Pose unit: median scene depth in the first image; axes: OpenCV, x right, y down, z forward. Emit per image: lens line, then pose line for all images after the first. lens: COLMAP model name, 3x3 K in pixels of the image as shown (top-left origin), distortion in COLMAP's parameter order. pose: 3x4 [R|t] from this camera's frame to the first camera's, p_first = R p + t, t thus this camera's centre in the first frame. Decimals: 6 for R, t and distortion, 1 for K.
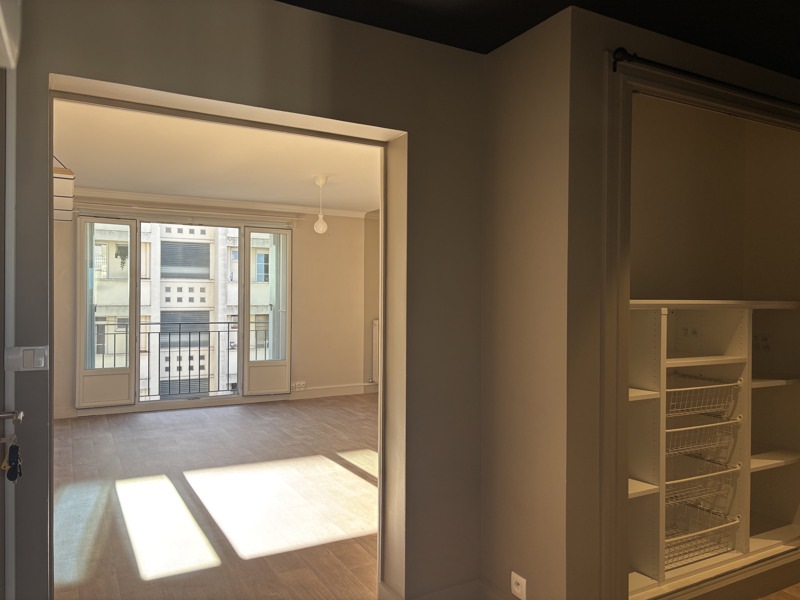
lens RADIAL K [[604.4, 0, 401.6], [0, 604.4, 302.3], [0, 0, 1]] dist [-0.001783, -0.008422]
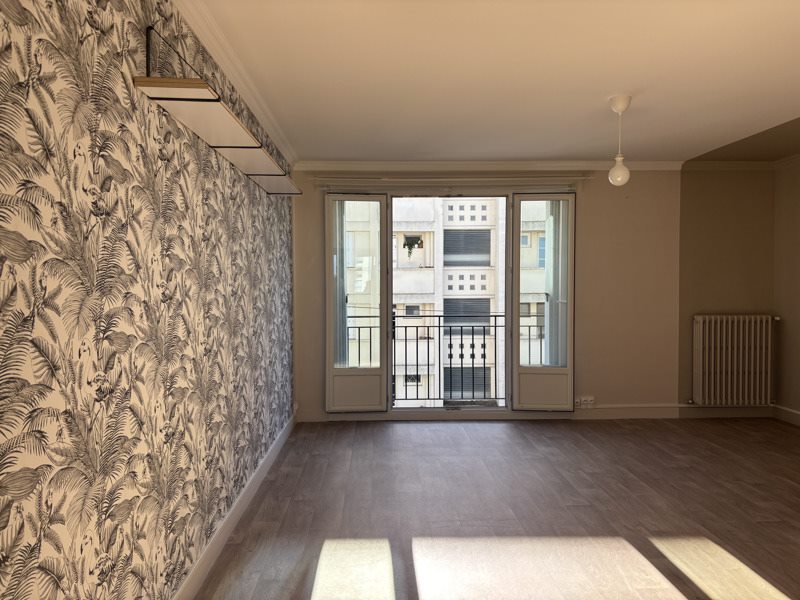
lens RADIAL K [[604.4, 0, 403.9], [0, 604.4, 301.0], [0, 0, 1]] dist [-0.001783, -0.008422]
pose [[0.897042, 0.001425, -0.441944, -0.040828], [0.007237, 0.999813, 0.017913, -0.001716], [0.441887, -0.019267, 0.896864, 0.231526]]
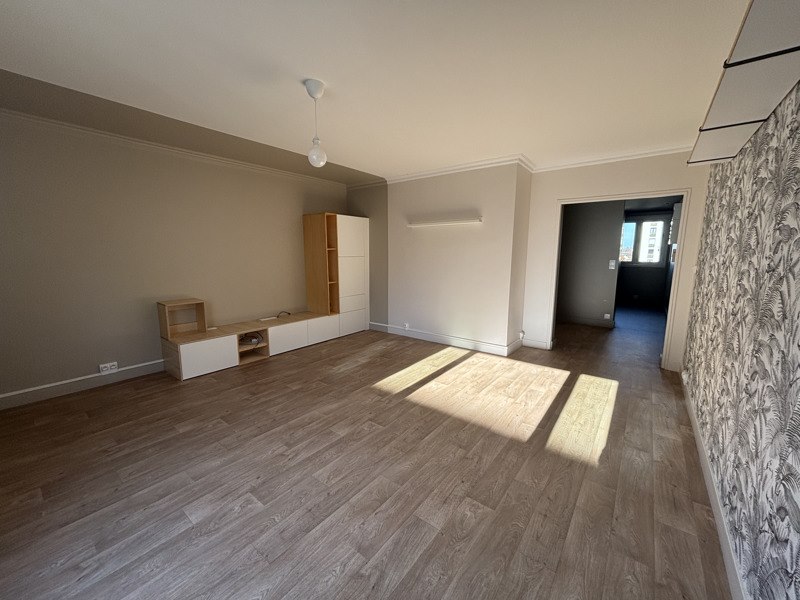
lens RADIAL K [[320.9, 0, 399.0], [0, 320.9, 297.9], [0, 0, 1]] dist [-0.000426, -0.000143]
pose [[-0.409799, -0.129927, 0.902875, -0.417482], [-0.002278, 0.989947, 0.141423, -0.008739], [-0.912173, 0.055899, -0.405975, 0.814879]]
